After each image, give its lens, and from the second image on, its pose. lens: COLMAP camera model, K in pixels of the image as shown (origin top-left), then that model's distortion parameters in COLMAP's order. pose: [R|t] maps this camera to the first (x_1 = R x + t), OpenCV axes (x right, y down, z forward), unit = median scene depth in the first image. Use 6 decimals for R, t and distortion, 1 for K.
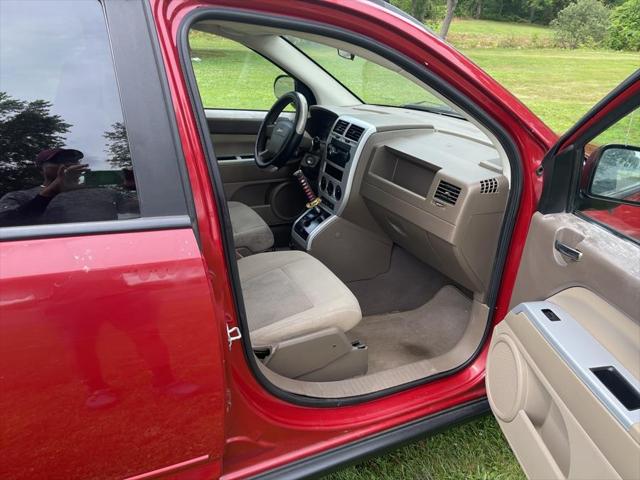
lens RADIAL K [[477.1, 0, 320.0], [0, 477.1, 240.0], [0, 0, 1]] dist [0.038038, -0.082256]
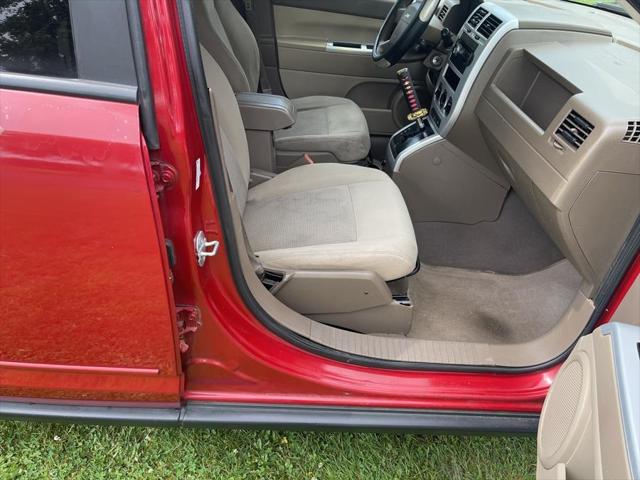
lens RADIAL K [[477.1, 0, 320.0], [0, 477.1, 240.0], [0, 0, 1]] dist [0.038038, -0.082256]
pose [[0.913248, 0.261814, -0.312141, 0.155343], [-0.198345, 0.954965, 0.220684, -0.023612], [0.355862, -0.139627, 0.924049, 0.192955]]
